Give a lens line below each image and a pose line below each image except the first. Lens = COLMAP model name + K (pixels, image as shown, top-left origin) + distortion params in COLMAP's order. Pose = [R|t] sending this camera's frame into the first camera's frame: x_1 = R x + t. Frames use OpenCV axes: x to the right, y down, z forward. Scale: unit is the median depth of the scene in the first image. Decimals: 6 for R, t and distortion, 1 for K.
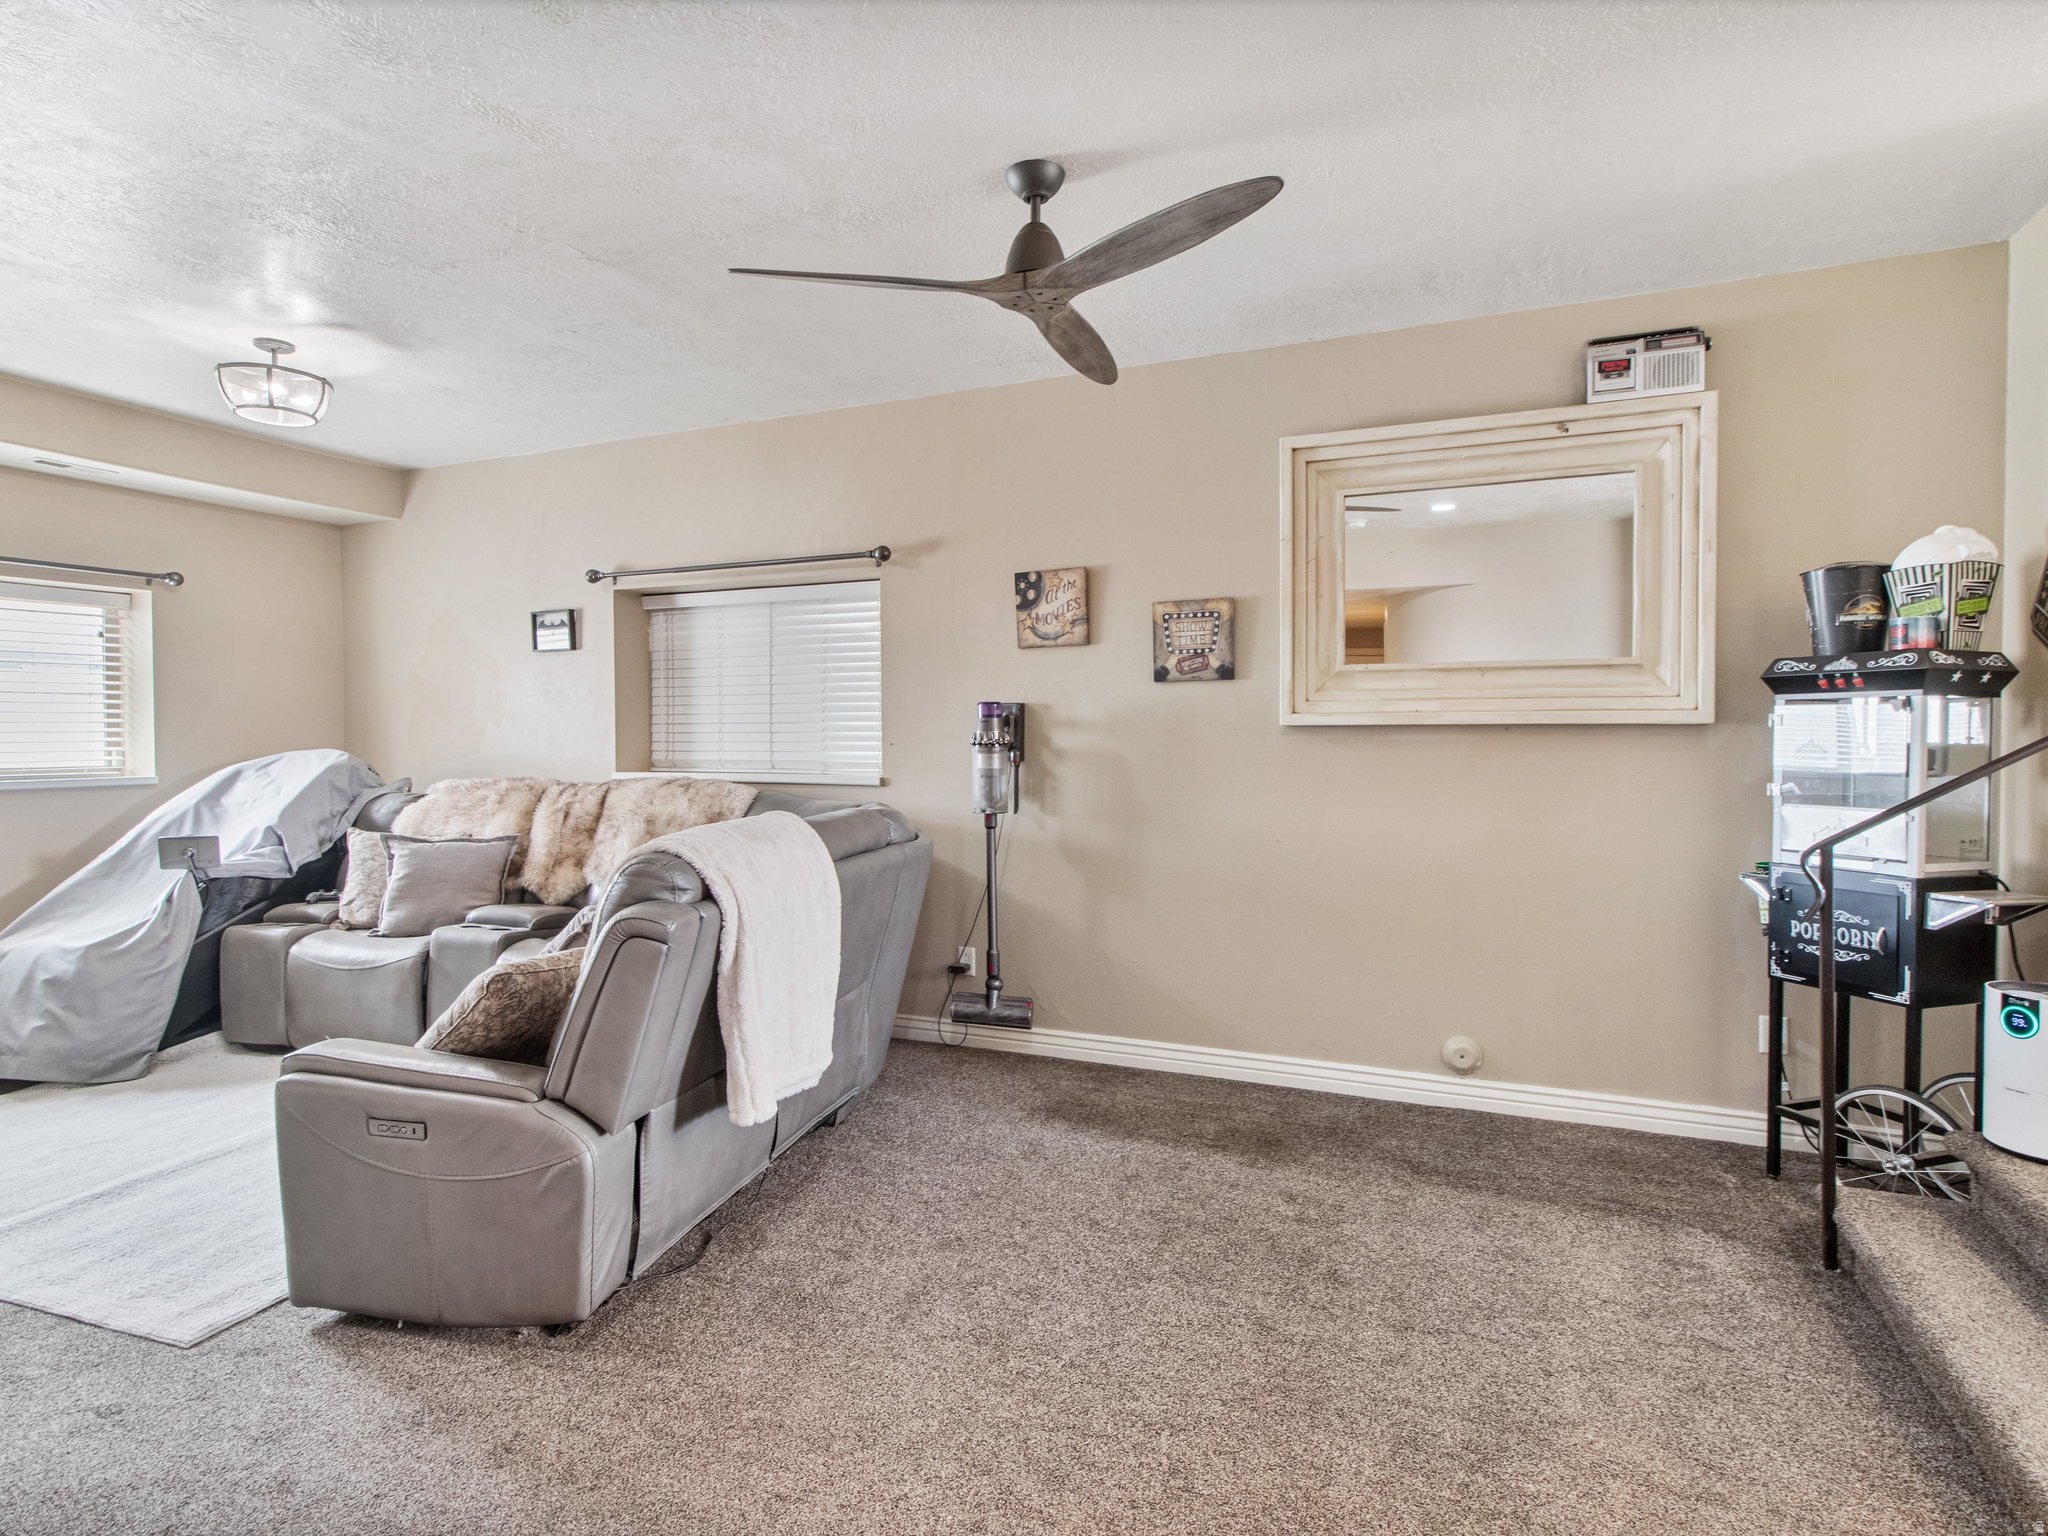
lens RADIAL K [[1077.1, 0, 1016.3], [0, 1077.1, 749.8], [0, 0, 1]] dist [0.000060, 0.000520]
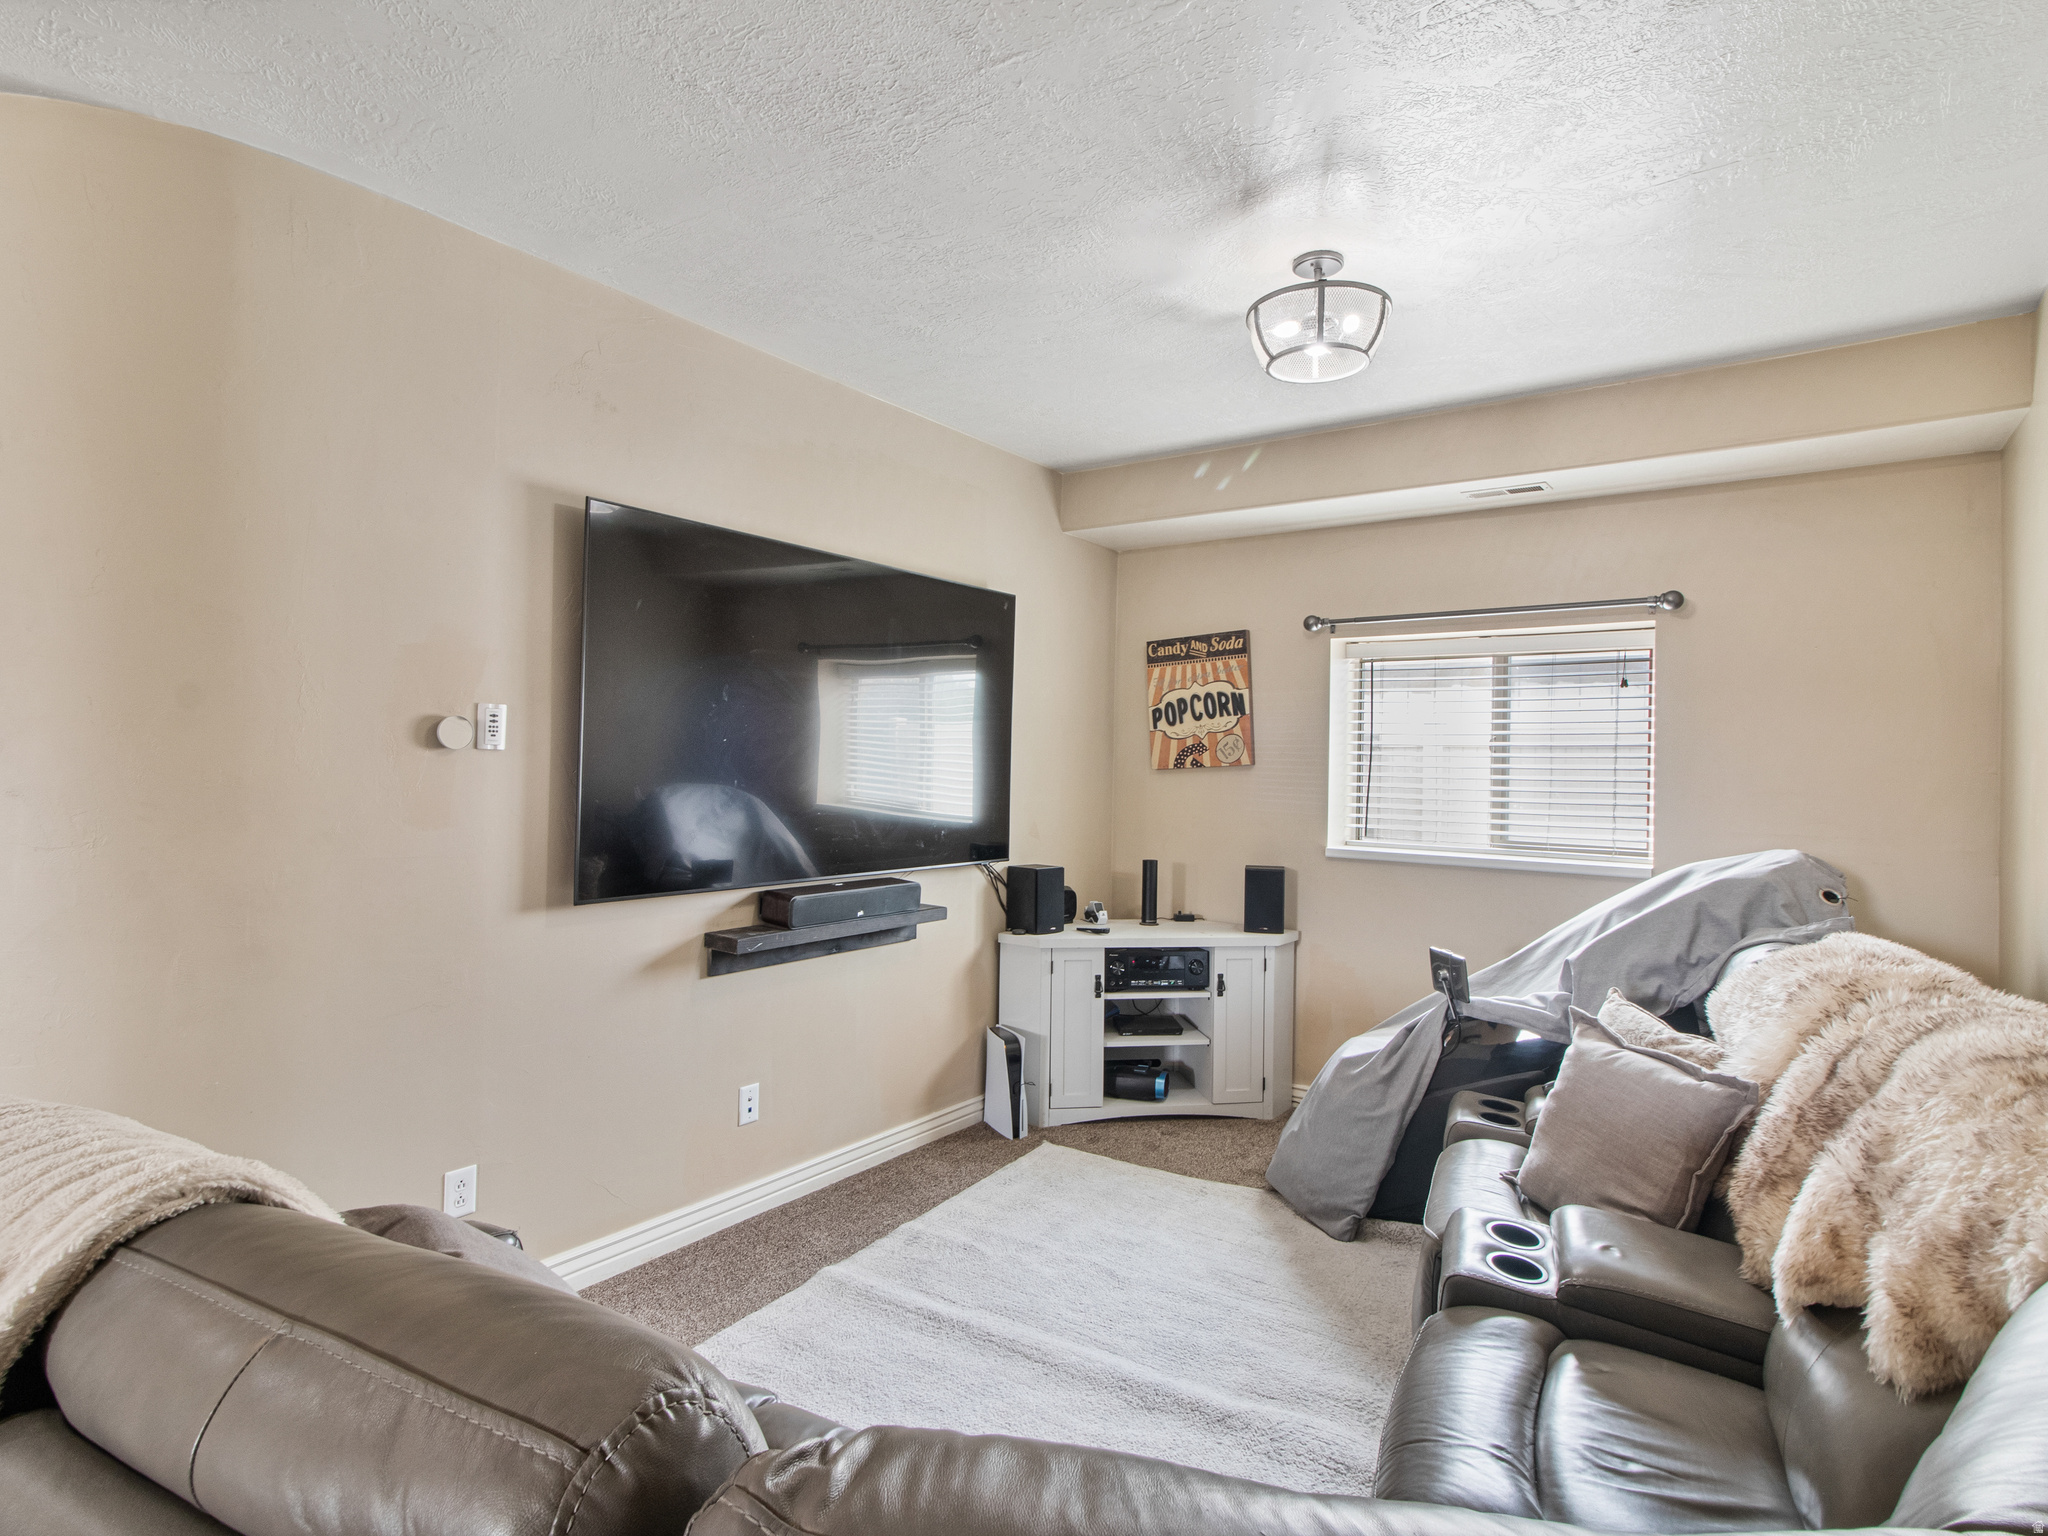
lens RADIAL K [[1077.1, 0, 1016.3], [0, 1077.1, 749.8], [0, 0, 1]] dist [0.000060, 0.000520]
pose [[-0.204468, -0.007594, -0.978844, 0.028308], [-0.033440, 0.999440, -0.000769, -0.052459], [0.978302, 0.032575, -0.204608, 0.898088]]
